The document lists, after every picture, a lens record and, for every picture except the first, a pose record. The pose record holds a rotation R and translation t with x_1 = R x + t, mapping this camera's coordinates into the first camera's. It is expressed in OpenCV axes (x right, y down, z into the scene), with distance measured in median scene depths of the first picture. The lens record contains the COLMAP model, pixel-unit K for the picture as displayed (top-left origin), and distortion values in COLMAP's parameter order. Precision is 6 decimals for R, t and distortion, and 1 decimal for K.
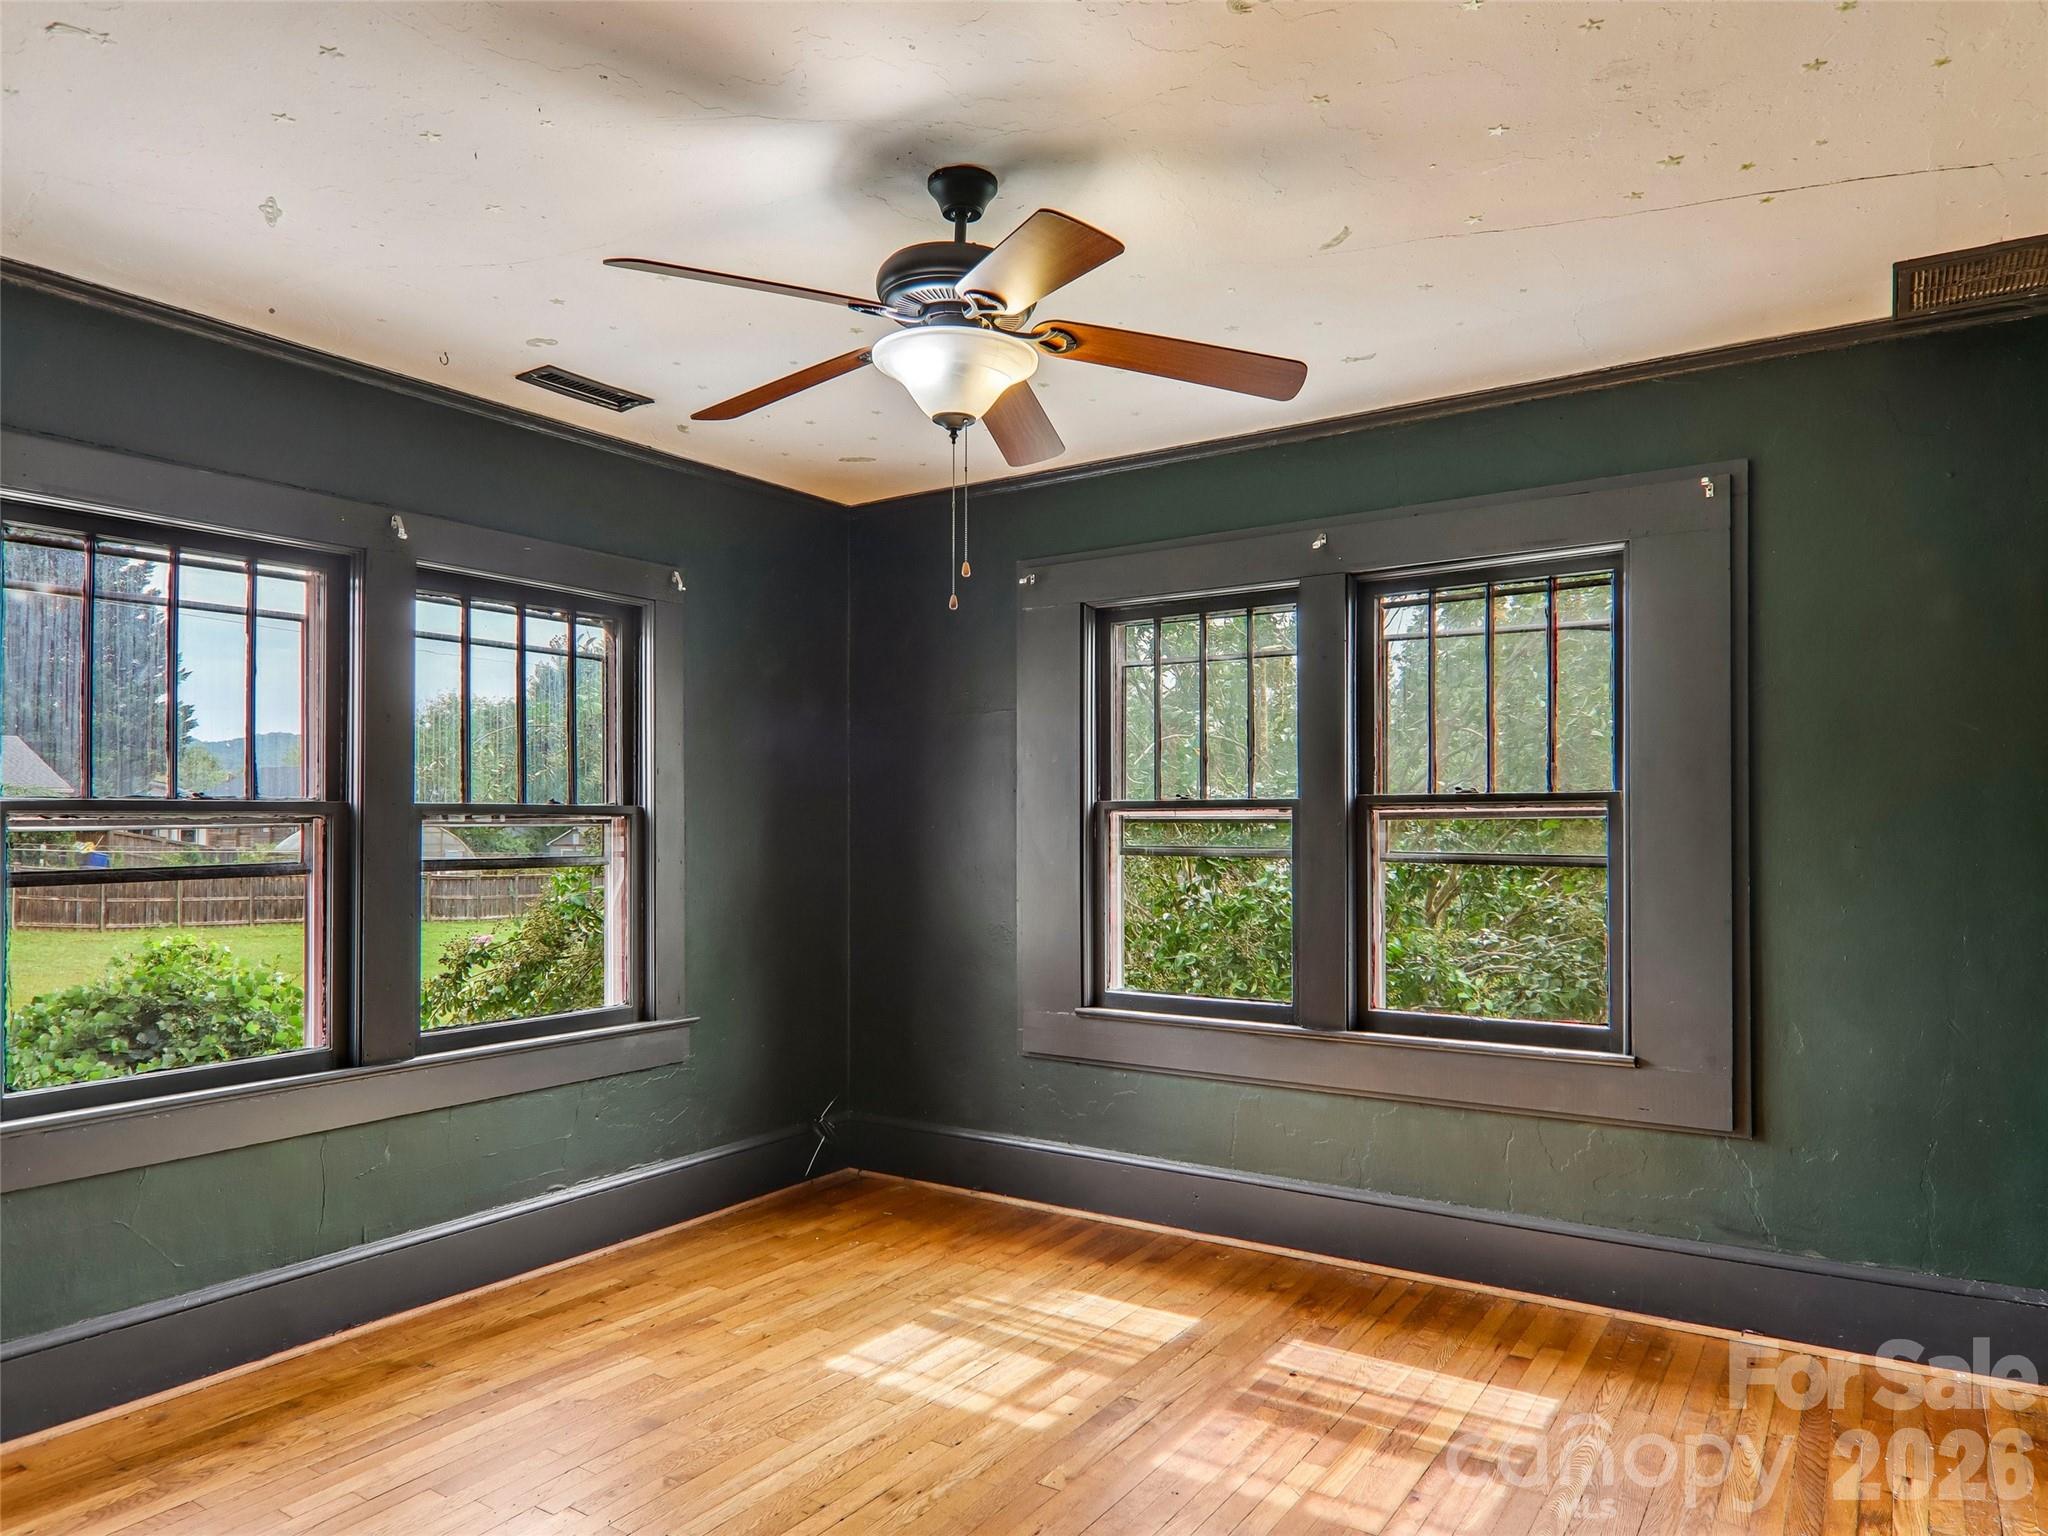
lens RADIAL K [[1315.2, 0, 1030.3], [0, 1315.2, 785.1], [0, 0, 1]] dist [0.003287, -0.019845]
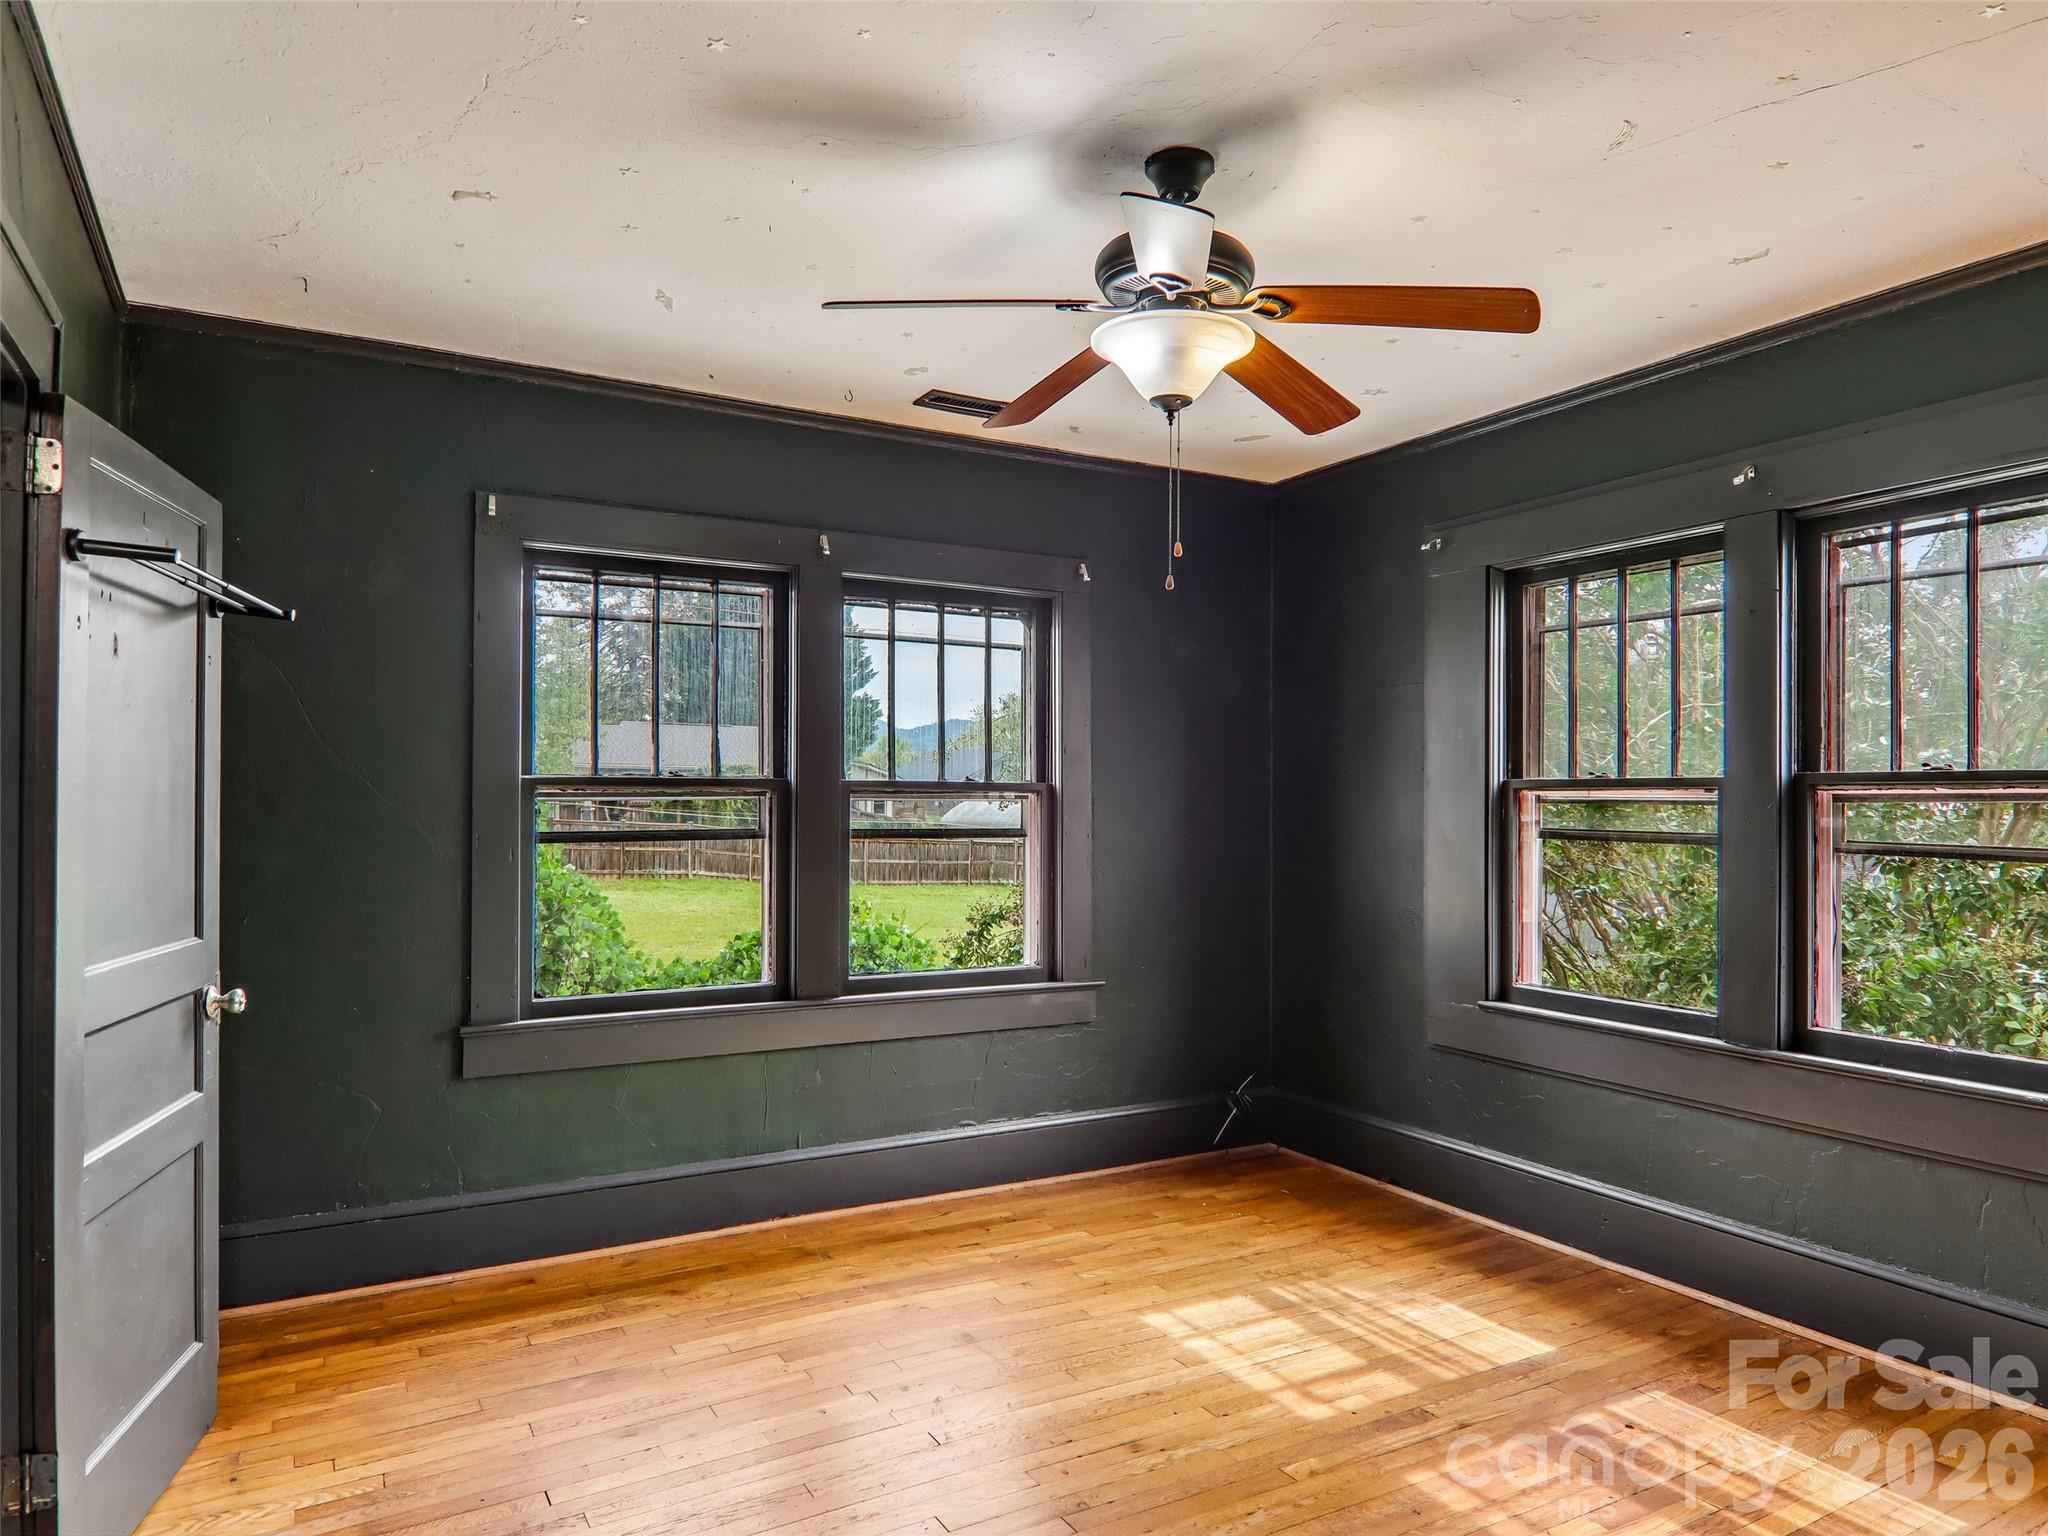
lens RADIAL K [[1315.2, 0, 1030.3], [0, 1315.2, 785.1], [0, 0, 1]] dist [0.003287, -0.019845]
pose [[0.892529, 0.003890, -0.450973, 0.194049], [0.003444, 0.999875, 0.015442, 0.000675], [0.450976, -0.015336, 0.892404, 0.028442]]
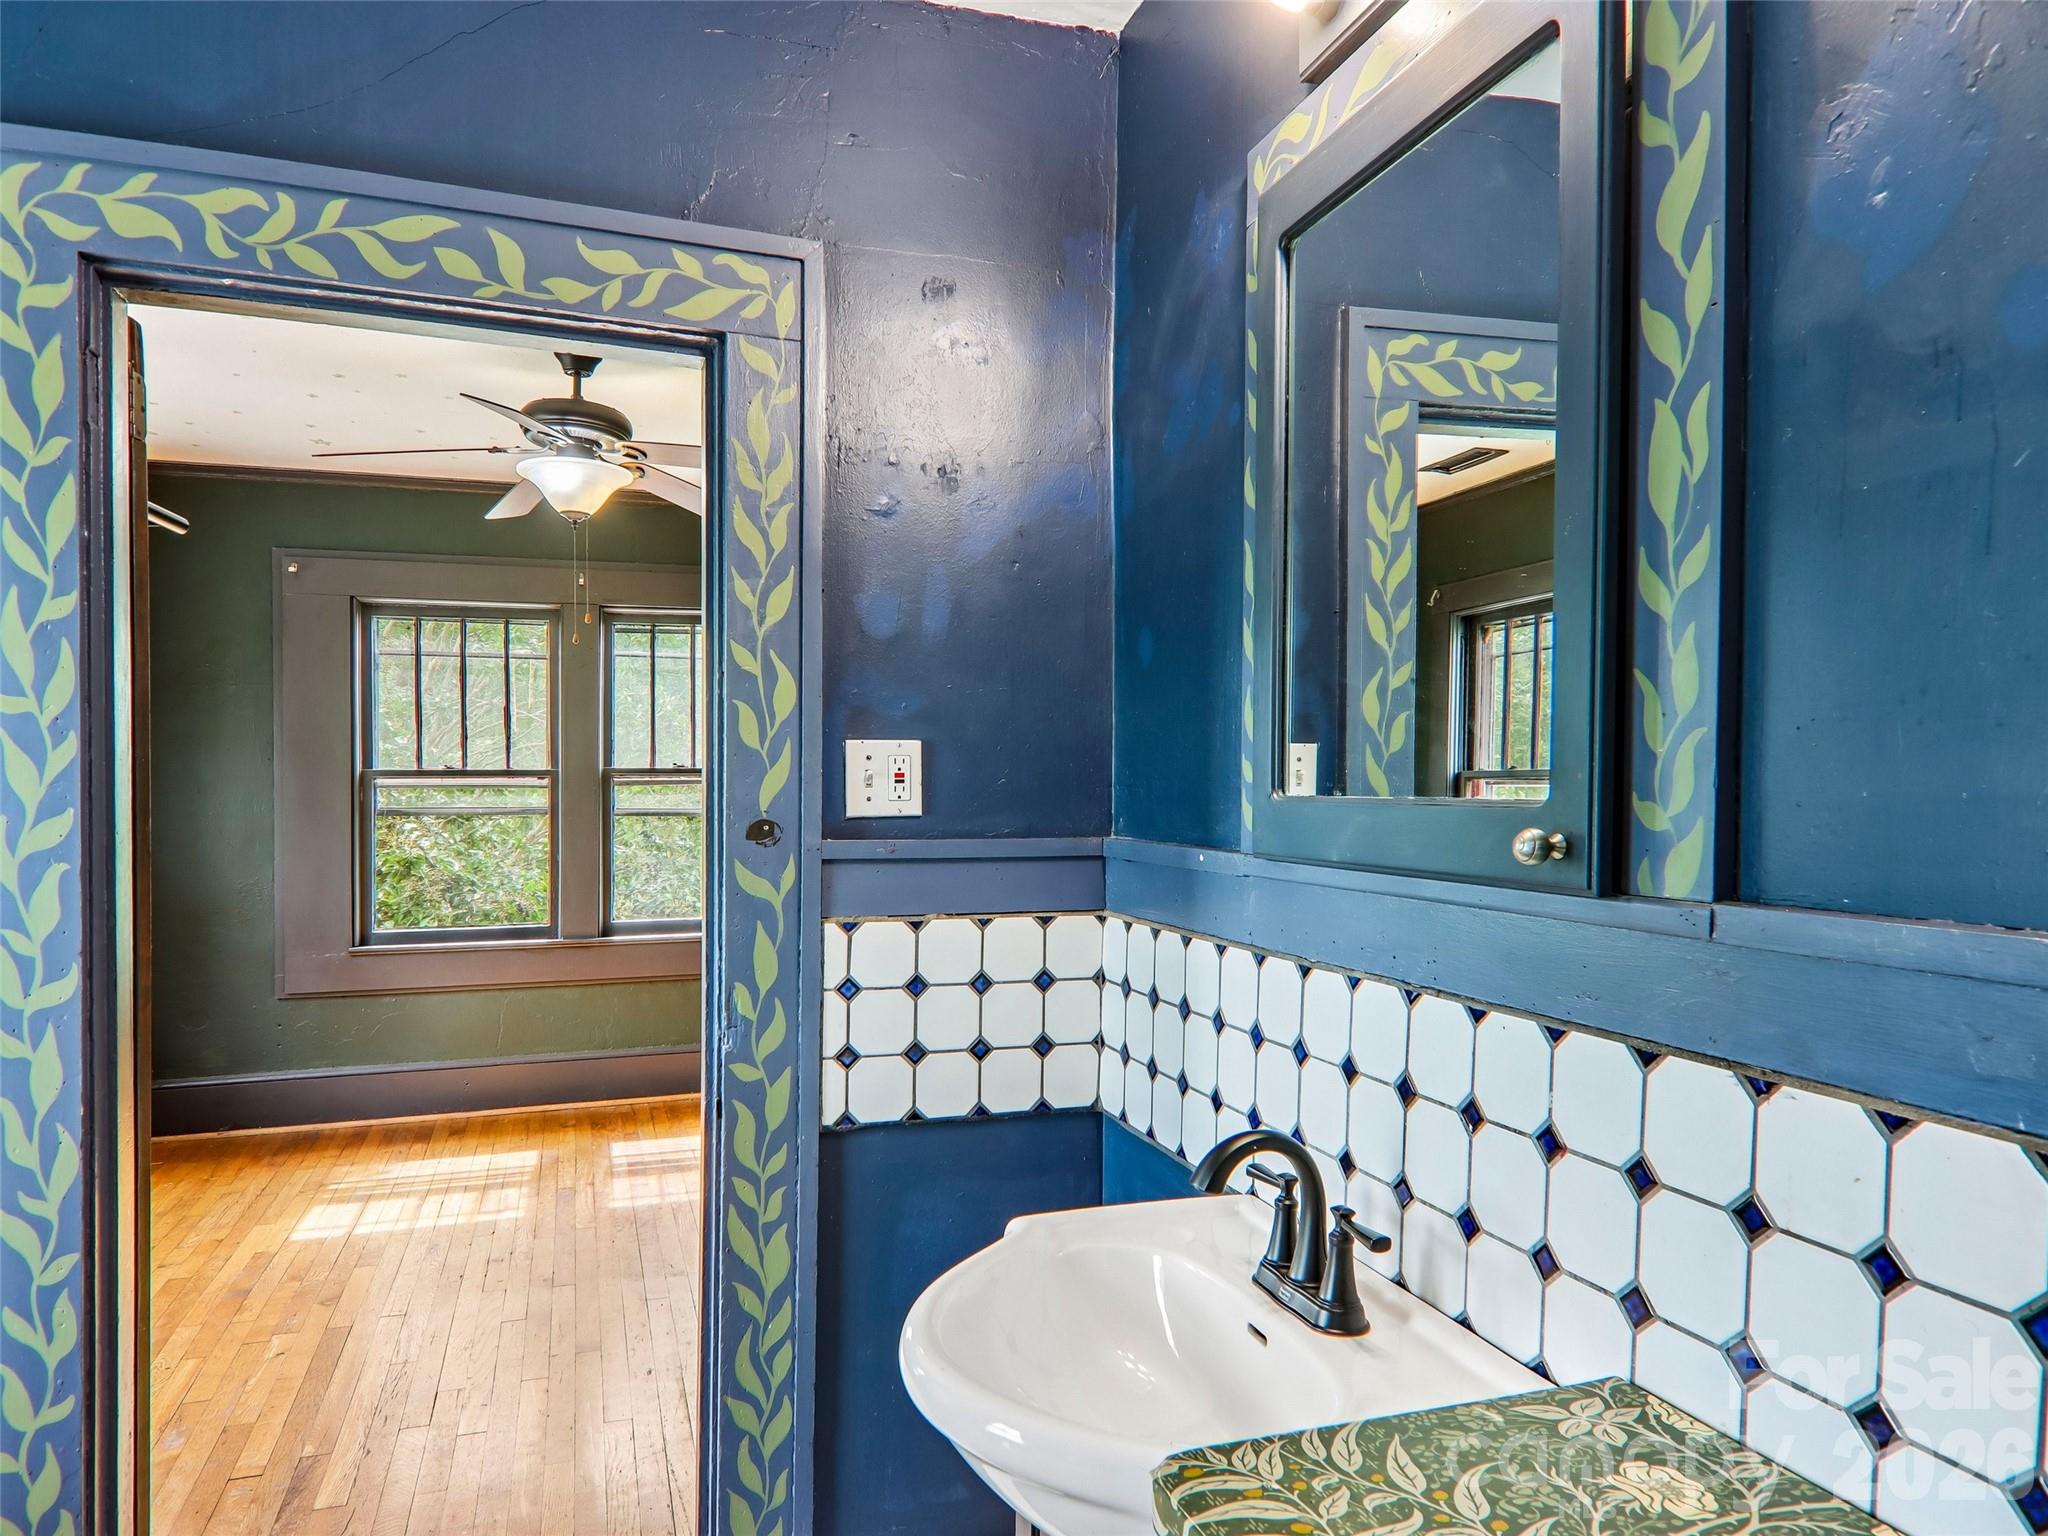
lens RADIAL K [[1315.2, 0, 1030.3], [0, 1315.2, 785.1], [0, 0, 1]] dist [0.003287, -0.019845]
pose [[0.604952, 0.000170, 0.796262, -0.596132], [-0.013582, 0.999857, 0.010105, 0.006157], [-0.796146, -0.016927, 0.604867, -0.203794]]
